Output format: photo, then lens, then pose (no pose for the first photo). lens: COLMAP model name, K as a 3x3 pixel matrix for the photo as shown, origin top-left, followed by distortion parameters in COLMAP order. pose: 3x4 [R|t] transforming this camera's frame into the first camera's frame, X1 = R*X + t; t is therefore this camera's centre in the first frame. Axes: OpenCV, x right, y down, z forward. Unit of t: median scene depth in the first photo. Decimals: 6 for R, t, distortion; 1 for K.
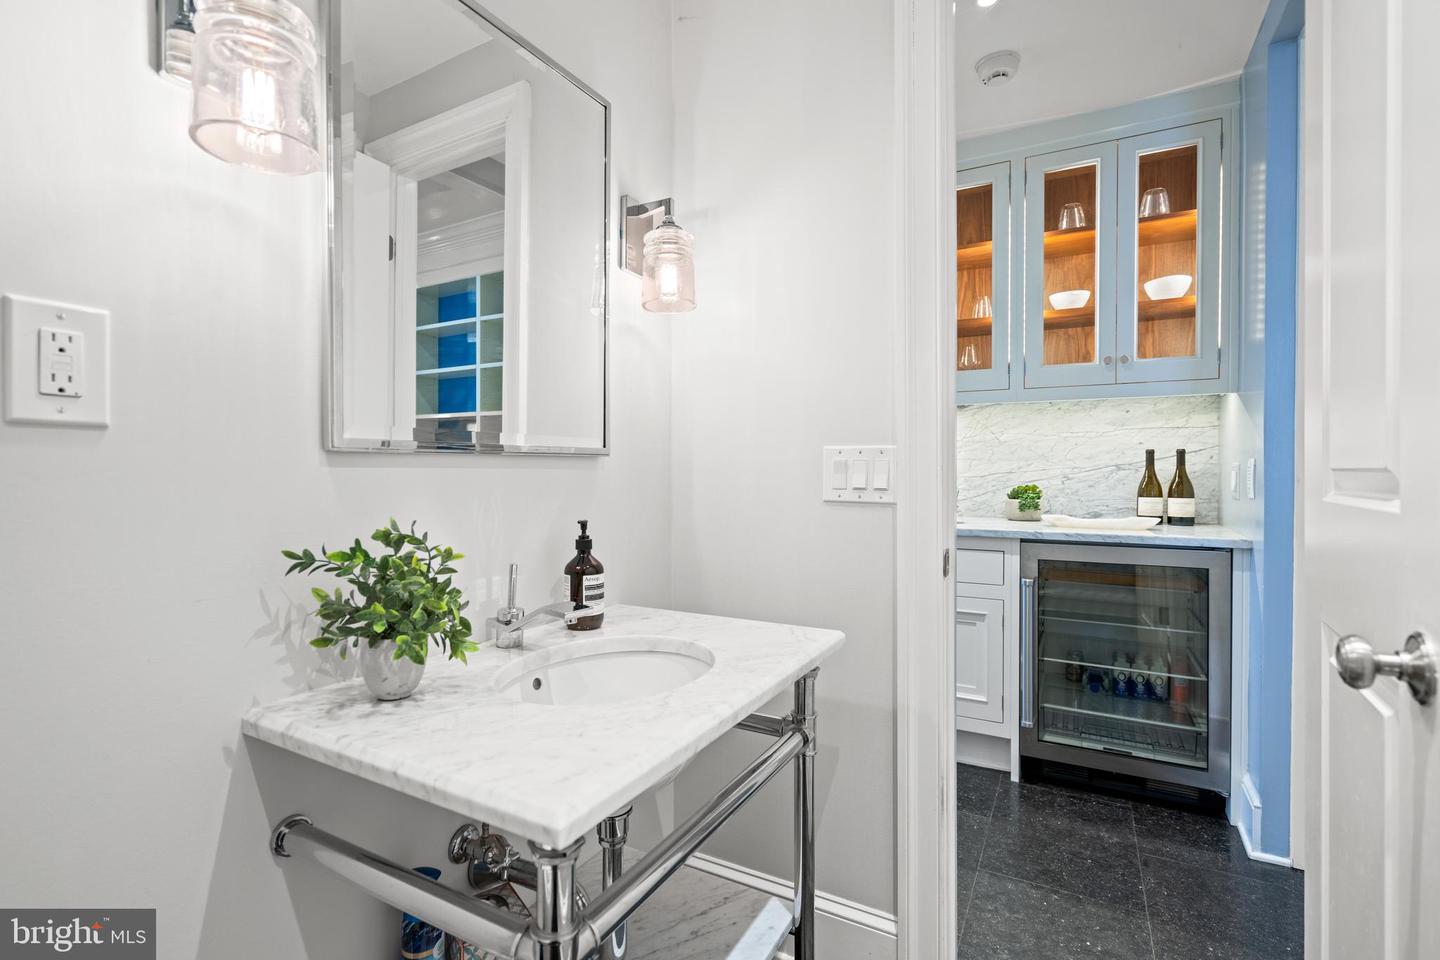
lens RADIAL K [[712.8, 0, 696.3], [0, 712.8, 475.8], [0, 0, 1]] dist [0.003011, 0.000763]
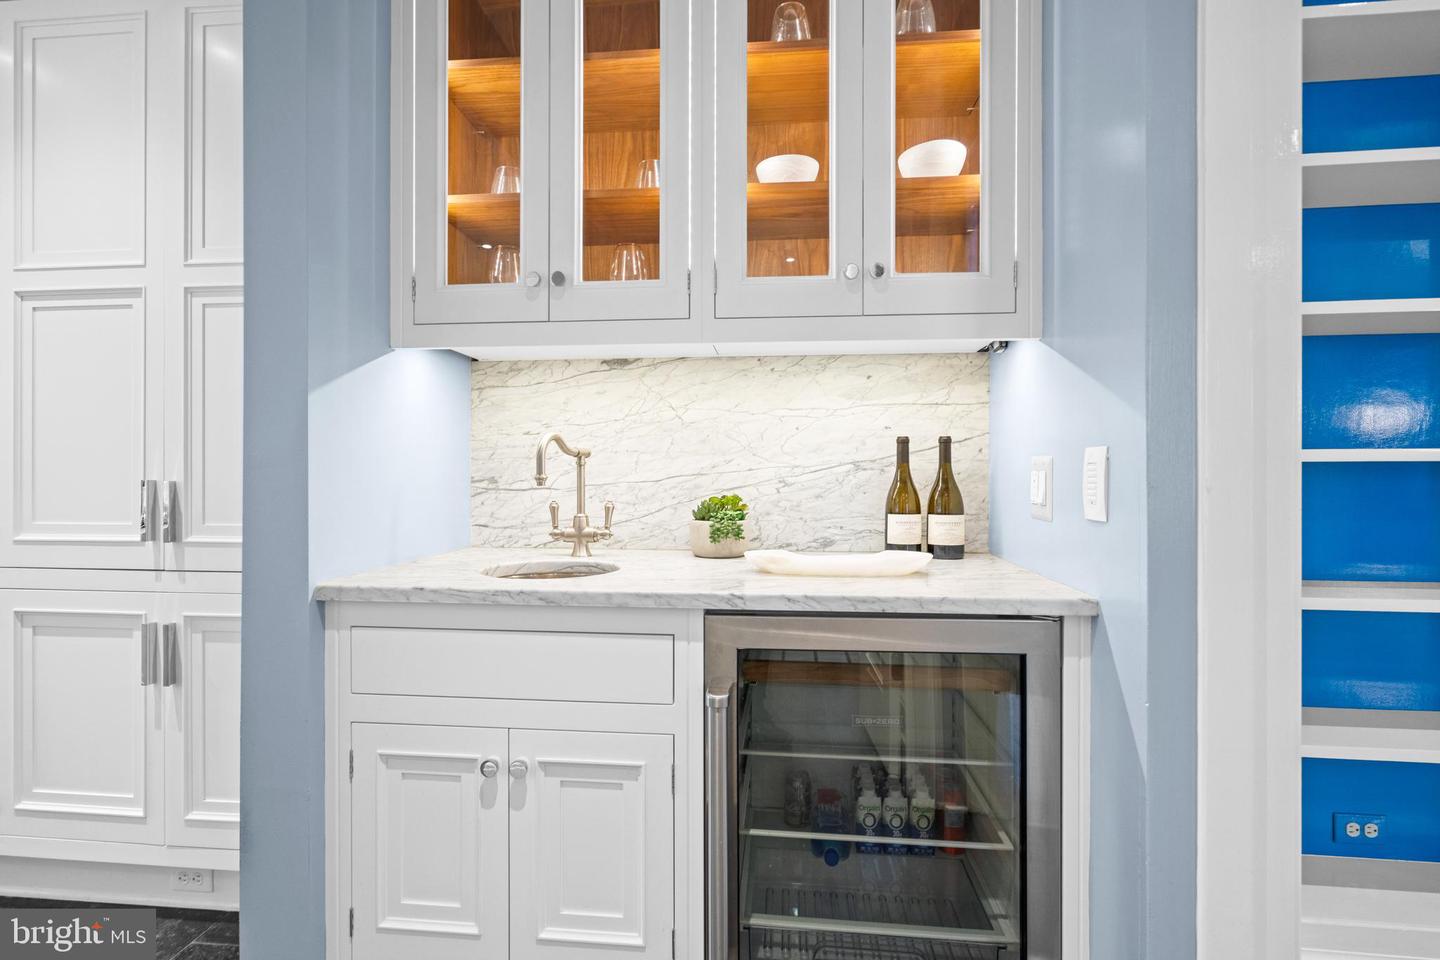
lens RADIAL K [[1189.3, 0, 720.0], [0, 1189.3, 480.0], [0, 0, 1]] dist [-0.008194, -0.004807]
pose [[0.910189, -0.003491, 0.414179, 0.065266], [0.003564, 0.999993, 0.000596, -0.000590], [-0.414178, 0.000934, 0.910195, 0.130324]]
